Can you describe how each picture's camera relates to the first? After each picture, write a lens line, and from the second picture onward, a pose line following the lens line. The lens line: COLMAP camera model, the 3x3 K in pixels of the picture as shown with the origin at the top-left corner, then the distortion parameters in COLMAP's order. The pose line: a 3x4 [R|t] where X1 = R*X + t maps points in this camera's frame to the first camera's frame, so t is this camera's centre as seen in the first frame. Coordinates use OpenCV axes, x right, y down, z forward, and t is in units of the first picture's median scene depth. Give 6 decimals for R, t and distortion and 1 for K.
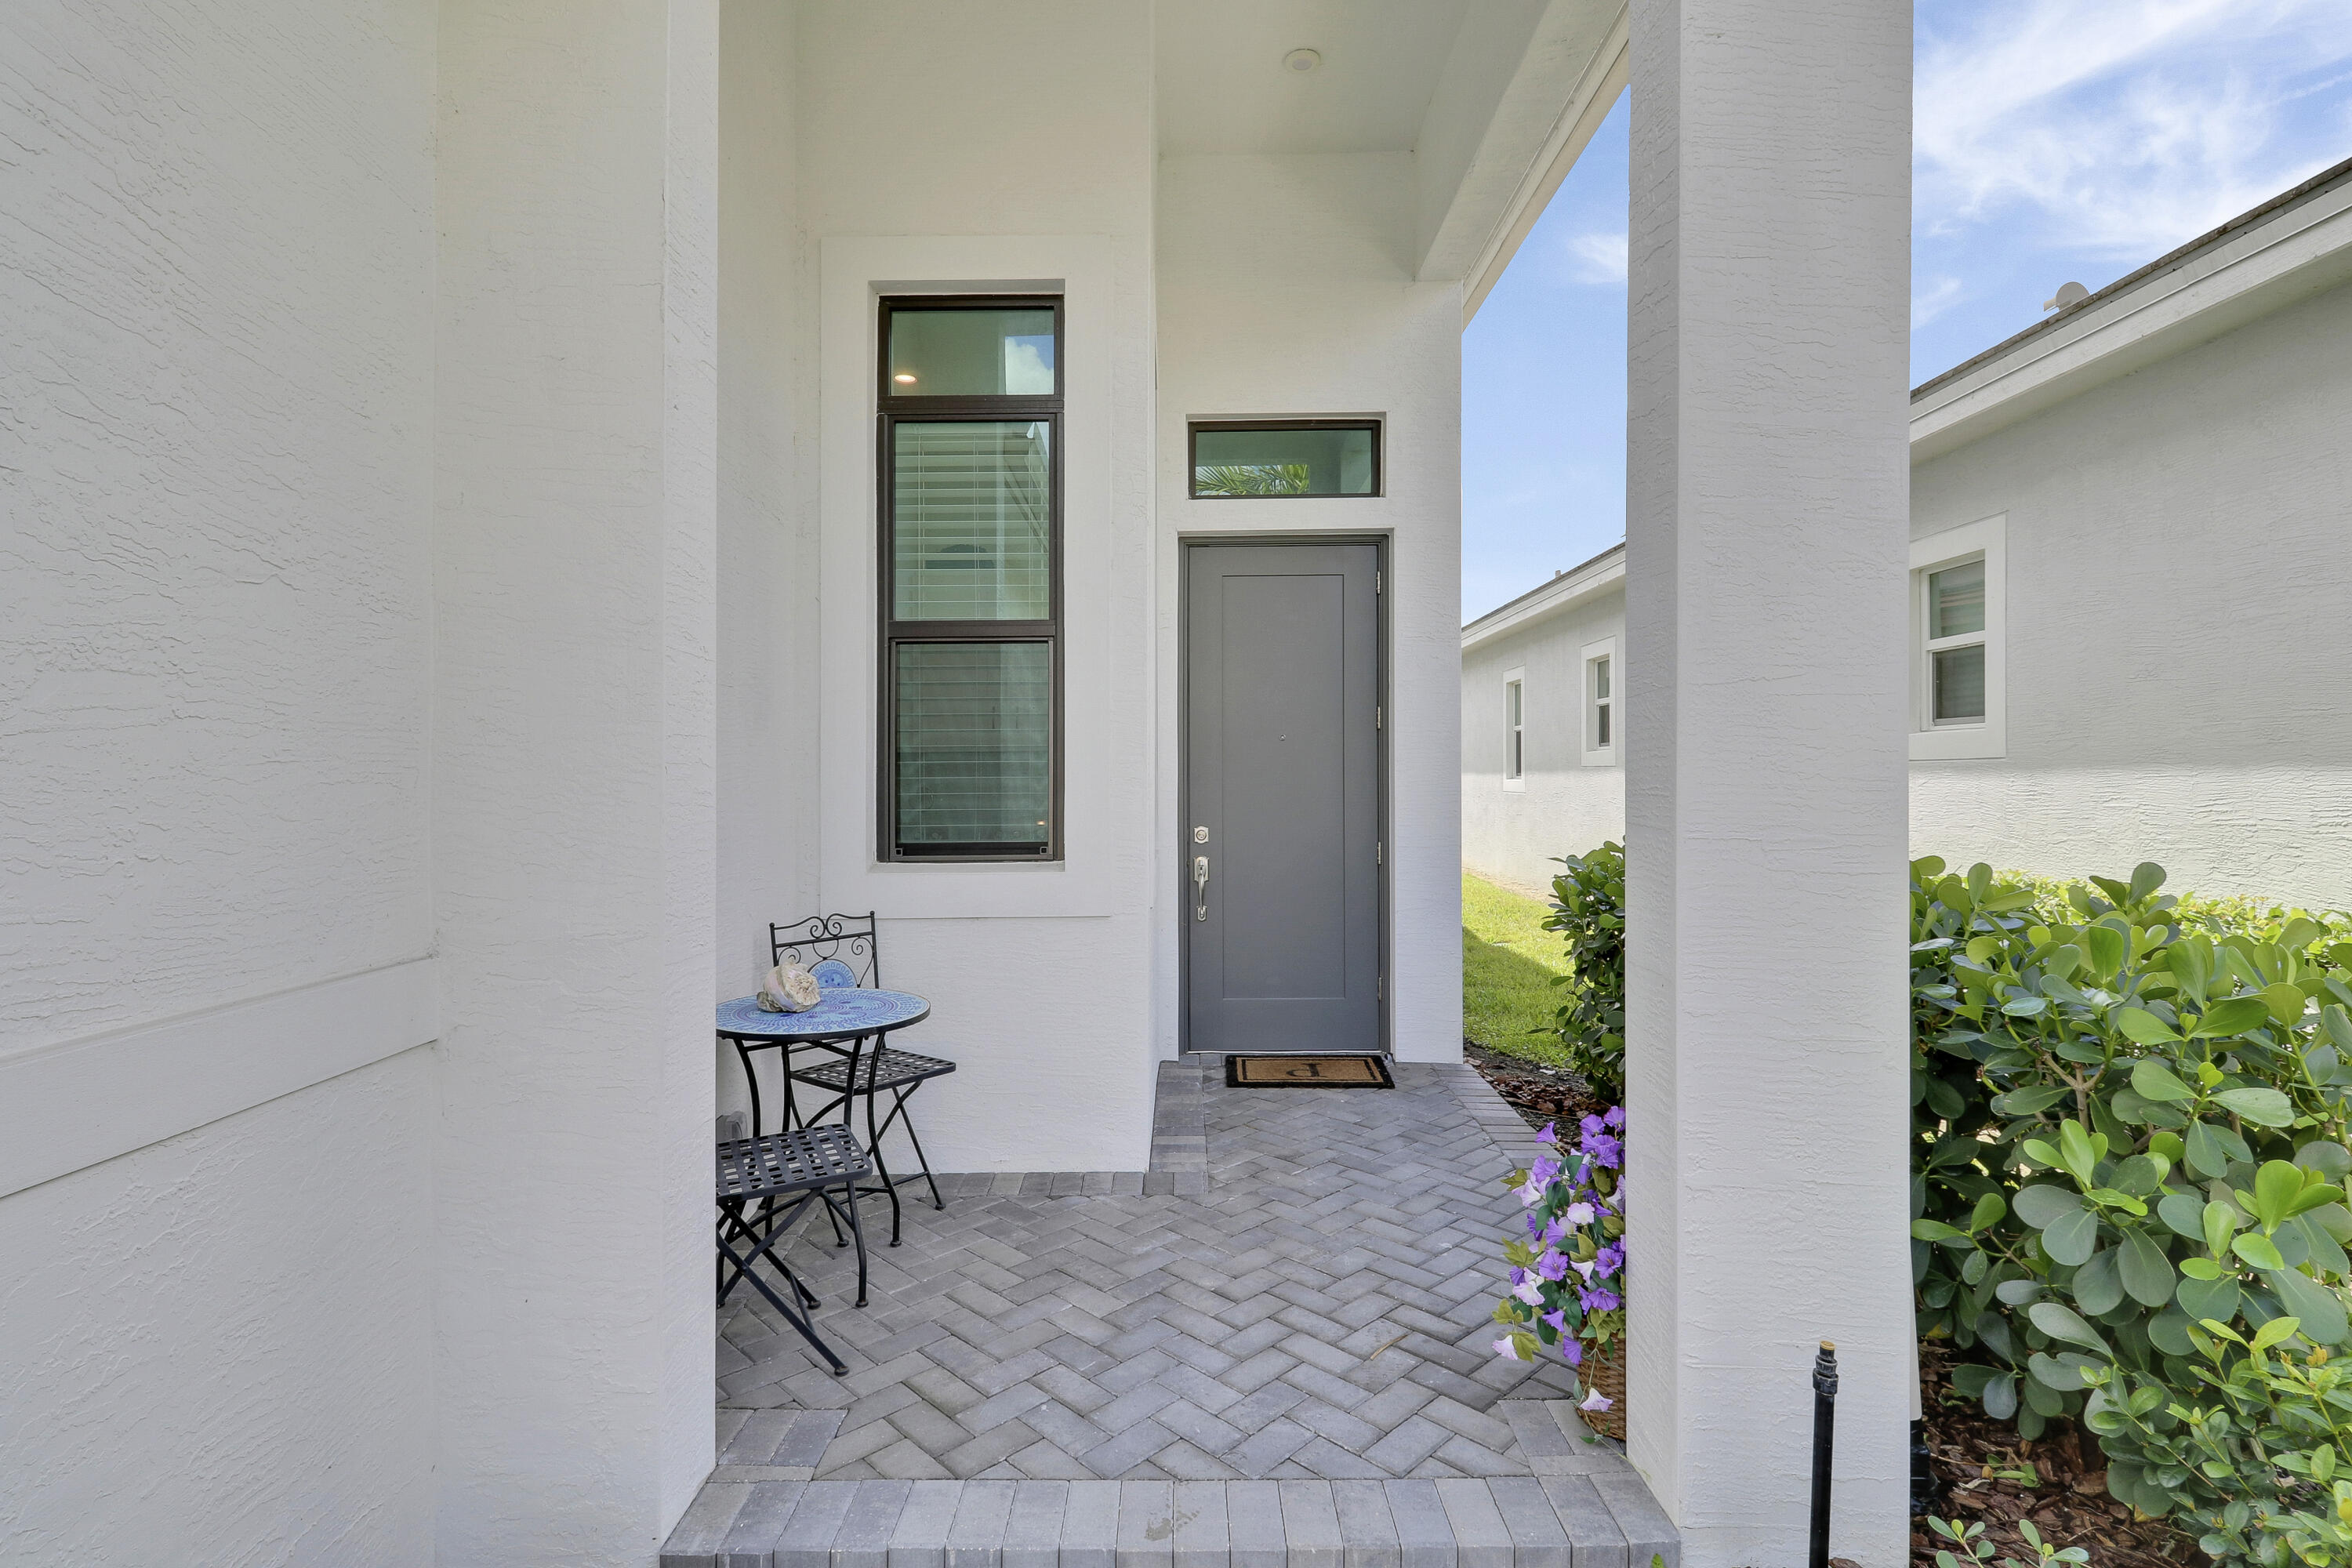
lens RADIAL K [[1135.8, 0, 1209.5], [0, 1135.8, 775.0], [0, 0, 1]] dist [0.005706, 0.000959]
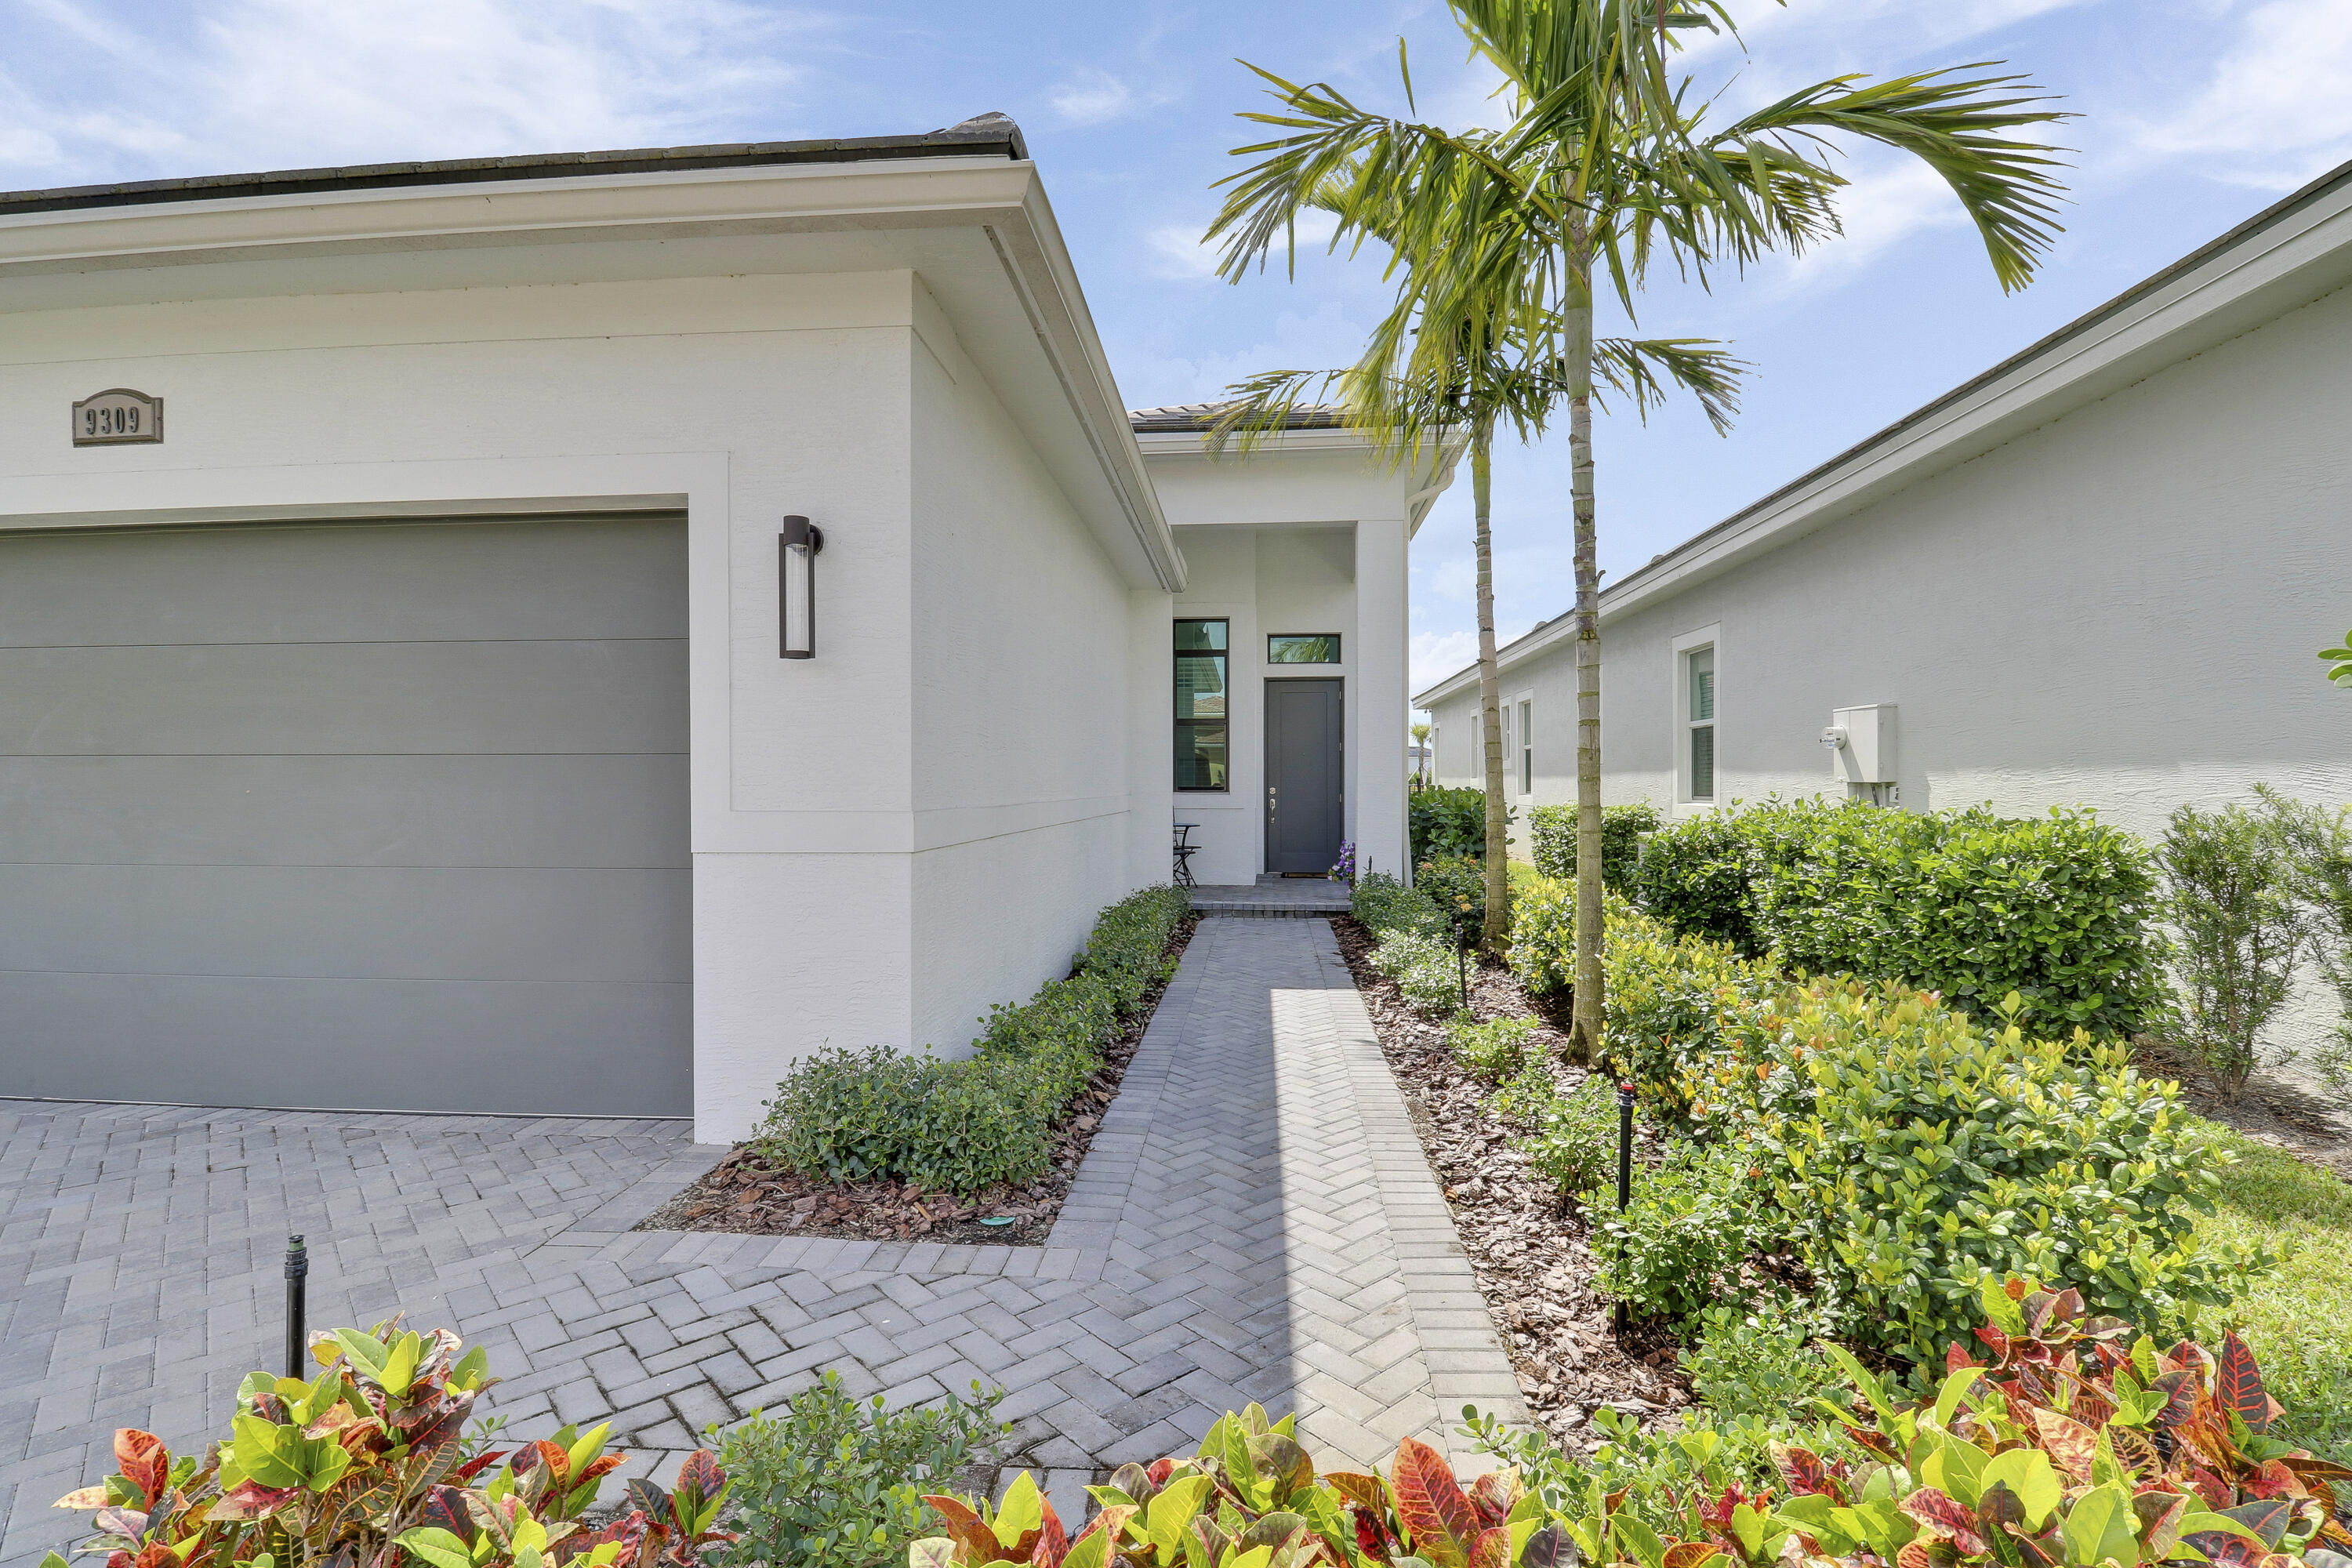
lens RADIAL K [[1135.8, 0, 1209.5], [0, 1135.8, 775.0], [0, 0, 1]] dist [0.005706, 0.000959]
pose [[0.997237, 0.000129, -0.074280, 0.056804], [-0.000119, 1.000000, 0.000138, 0.020943], [0.074280, -0.000129, 0.997237, -2.216801]]
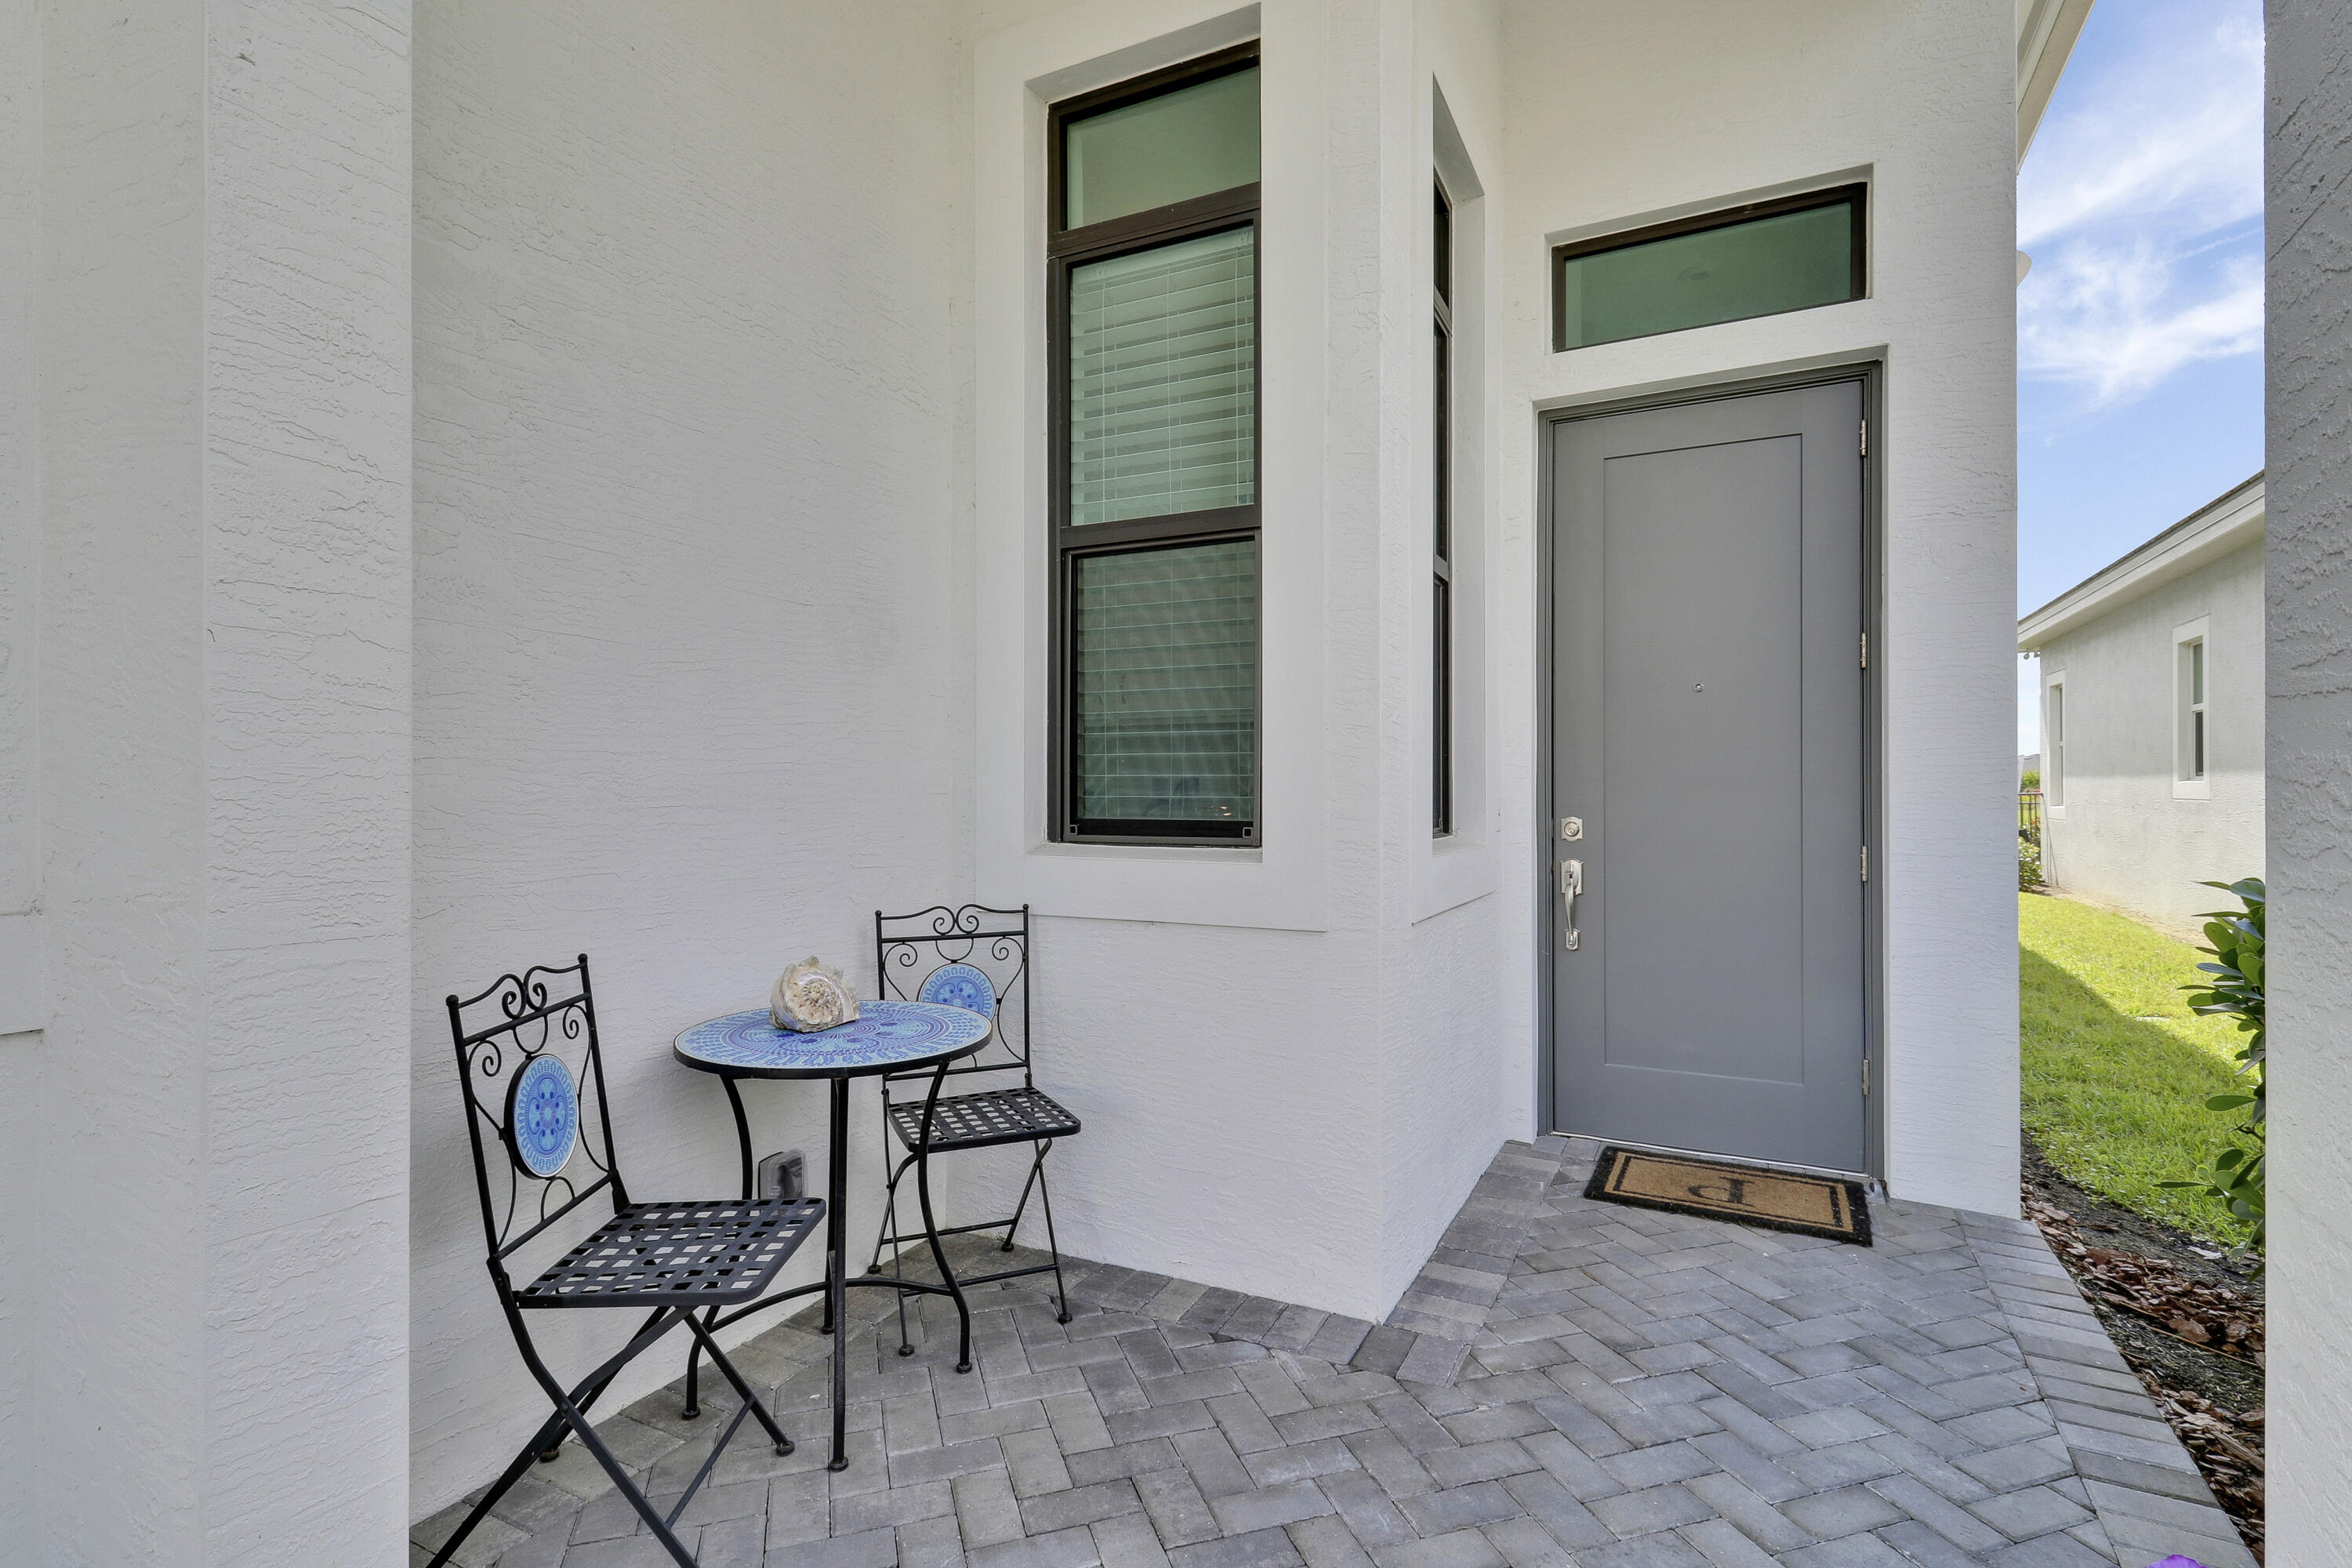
lens RADIAL K [[1122.1, 0, 1186.5], [0, 1122.1, 790.4], [0, 0, 1]] dist [0.008826, -0.014960]
pose [[0.884809, 0.005380, -0.465923, 0.142132], [-0.005742, 0.999983, 0.000642, 0.039199], [0.465919, 0.002107, 0.884825, 0.357268]]
